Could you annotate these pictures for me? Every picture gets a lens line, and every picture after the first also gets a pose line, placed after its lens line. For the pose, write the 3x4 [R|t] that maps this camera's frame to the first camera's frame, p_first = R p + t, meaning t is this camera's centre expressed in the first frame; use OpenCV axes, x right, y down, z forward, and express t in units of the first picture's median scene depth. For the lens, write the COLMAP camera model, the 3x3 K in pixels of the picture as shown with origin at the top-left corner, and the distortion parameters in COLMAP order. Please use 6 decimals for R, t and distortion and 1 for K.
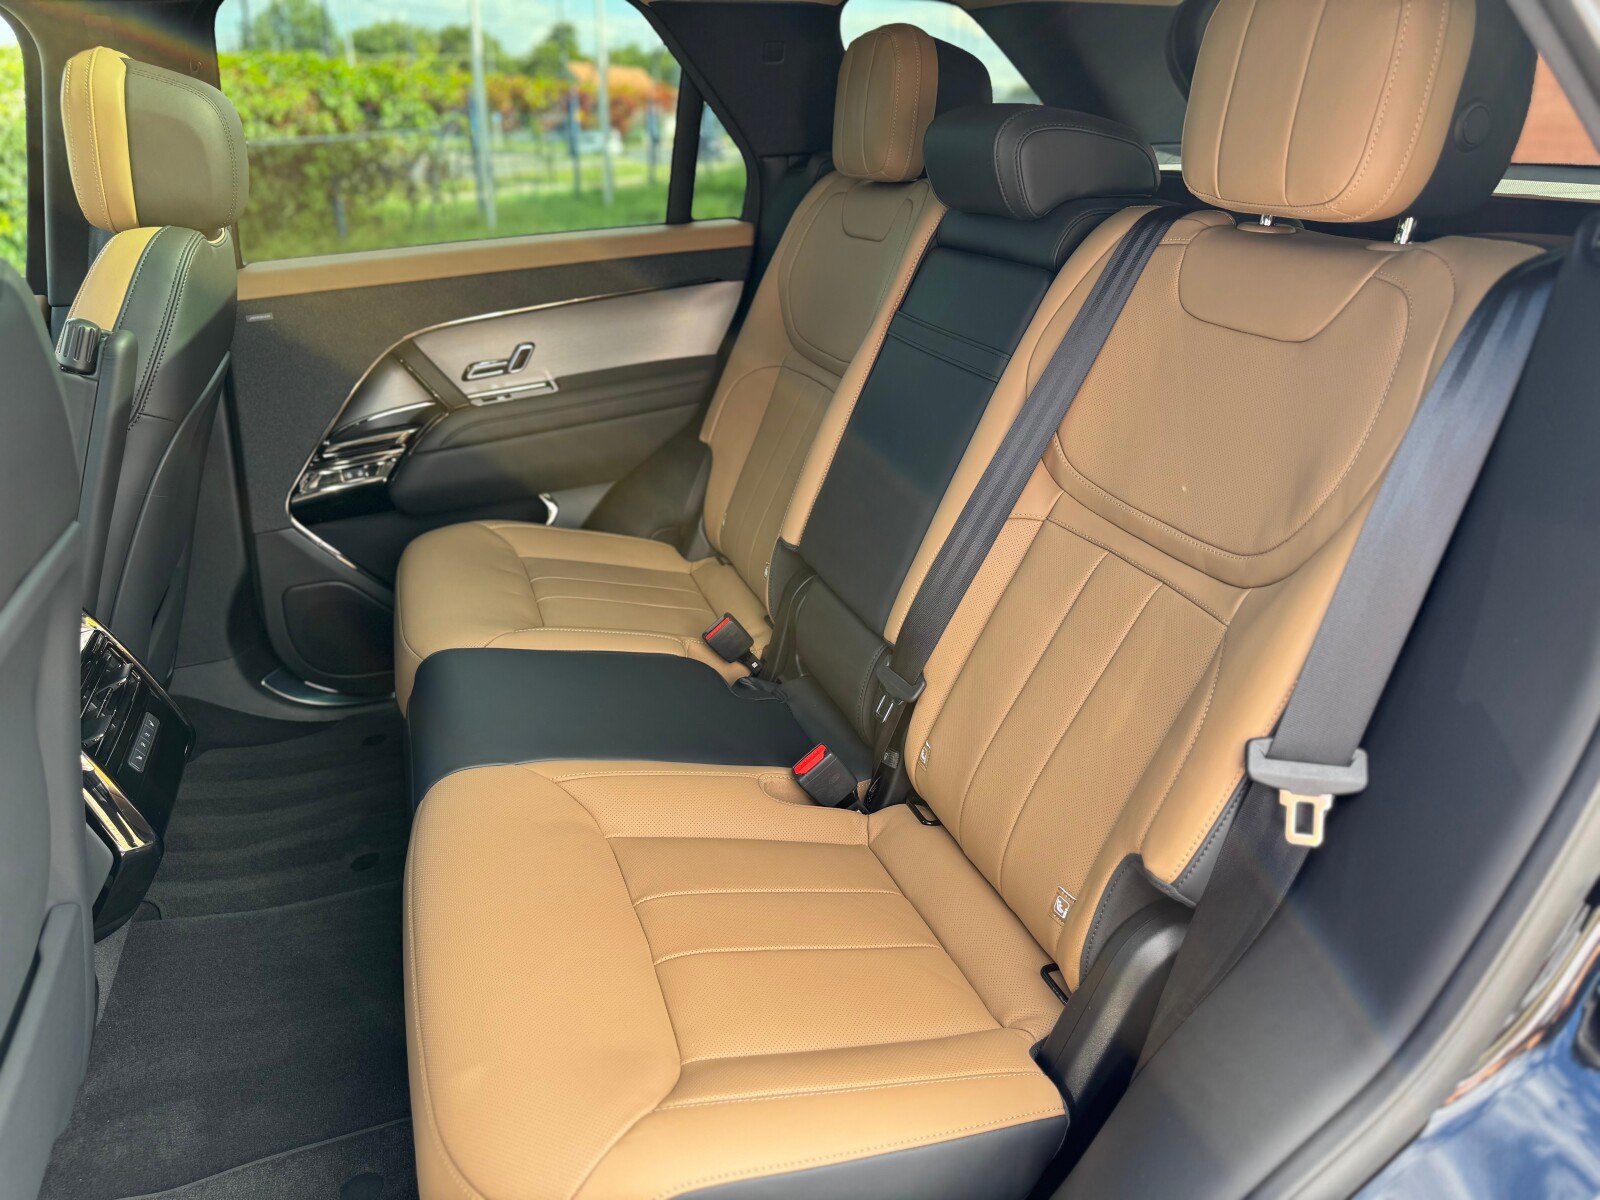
lens RADIAL K [[1133.7, 0, 807.0], [0, 1133.7, 593.5], [0, 0, 1]] dist [0.027997, -0.035816]
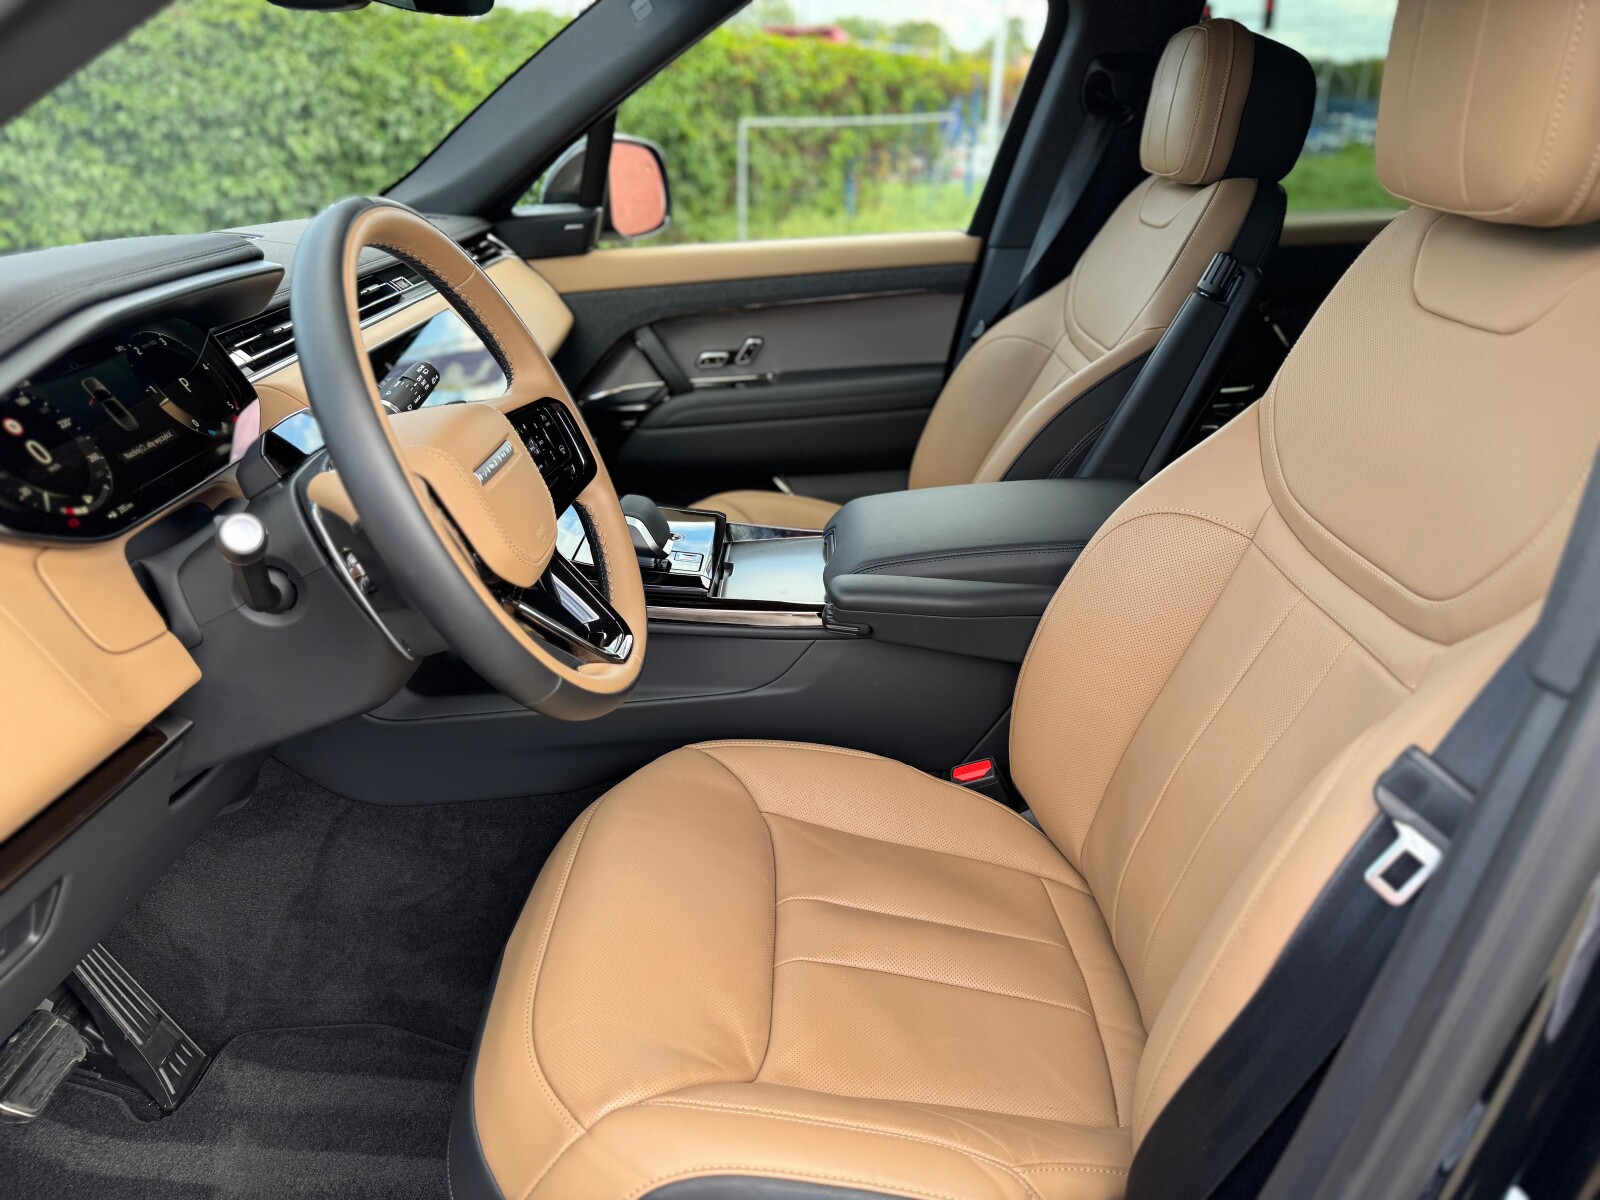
lens RADIAL K [[1133.7, 0, 810.8], [0, 1133.7, 607.9], [0, 0, 1]] dist [0.027997, -0.035816]
pose [[0.933812, 0.157960, -0.321005, -0.334988], [-0.151982, 0.987414, 0.043768, 0.073758], [0.323878, 0.007916, 0.946066, -0.121811]]
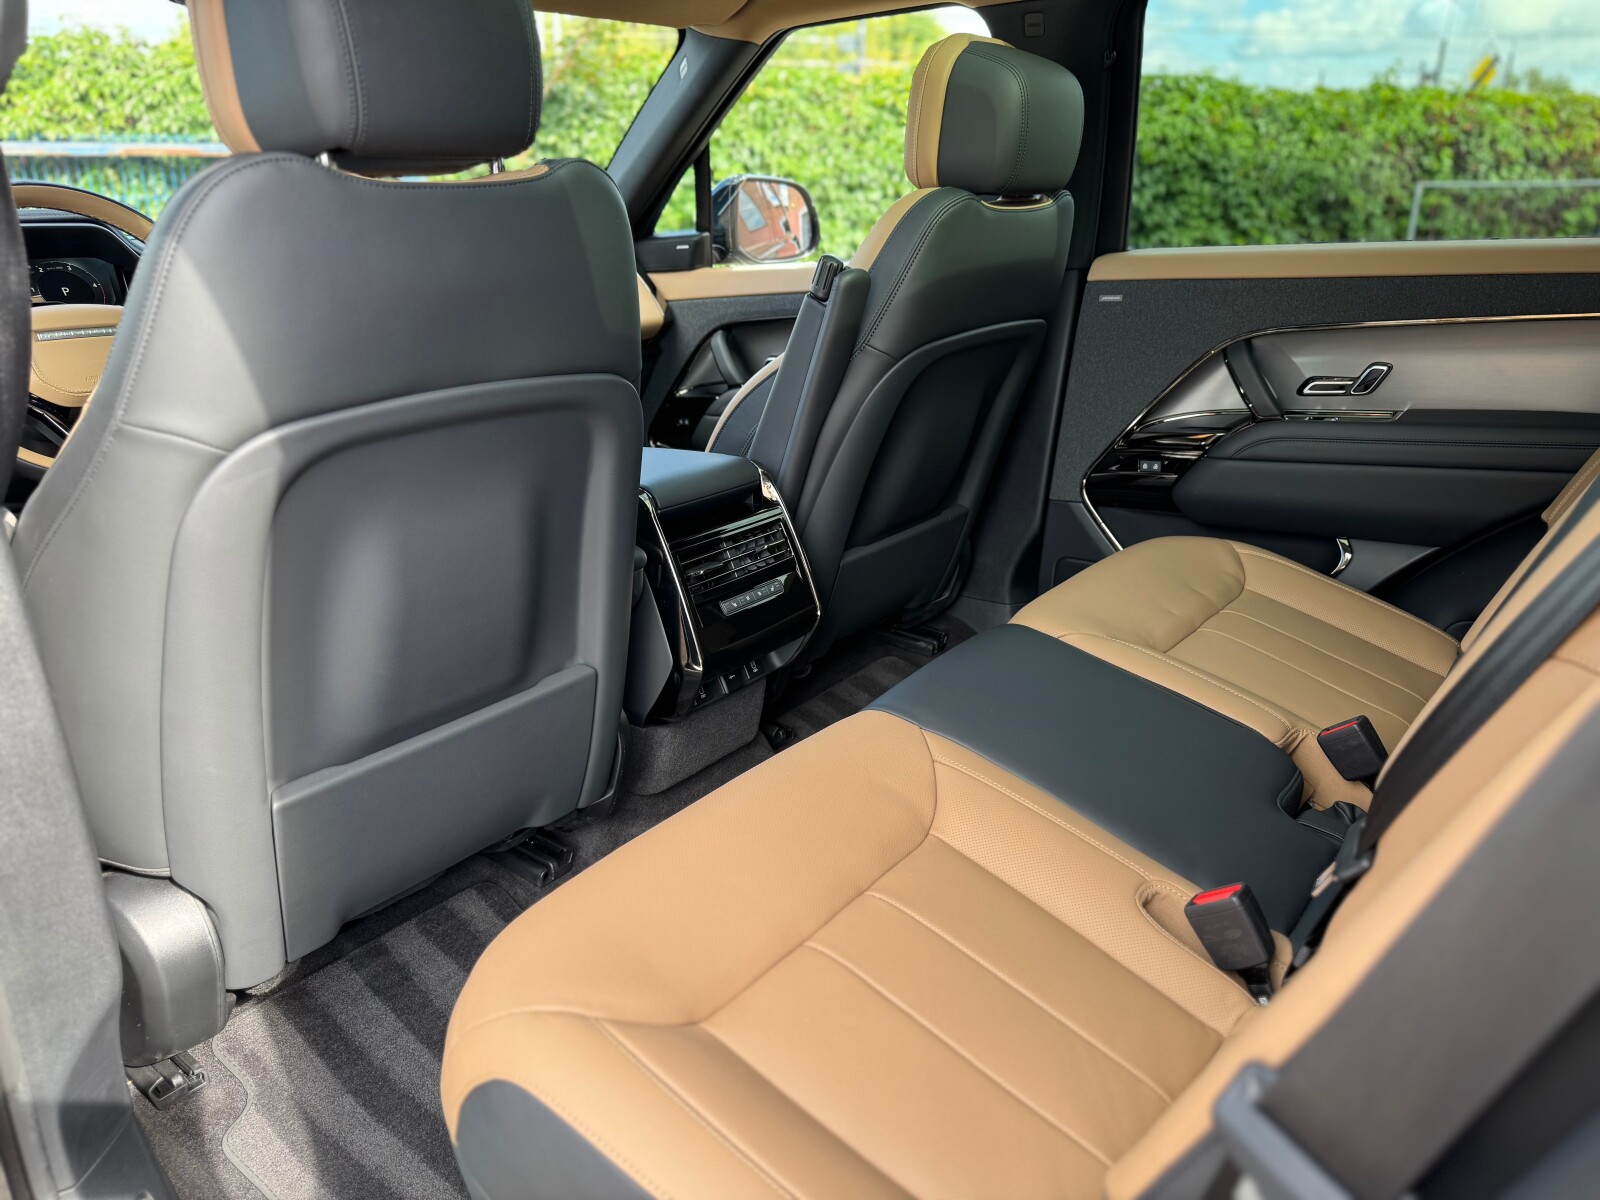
lens RADIAL K [[1133.7, 0, 806.9], [0, 1133.7, 600.7], [0, 0, 1]] dist [0.027997, -0.035816]
pose [[0.543098, 0.297992, -0.785013, 0.232386], [-0.324447, 0.936770, 0.131136, -0.026012], [0.774454, 0.183475, 0.605441, 0.180186]]
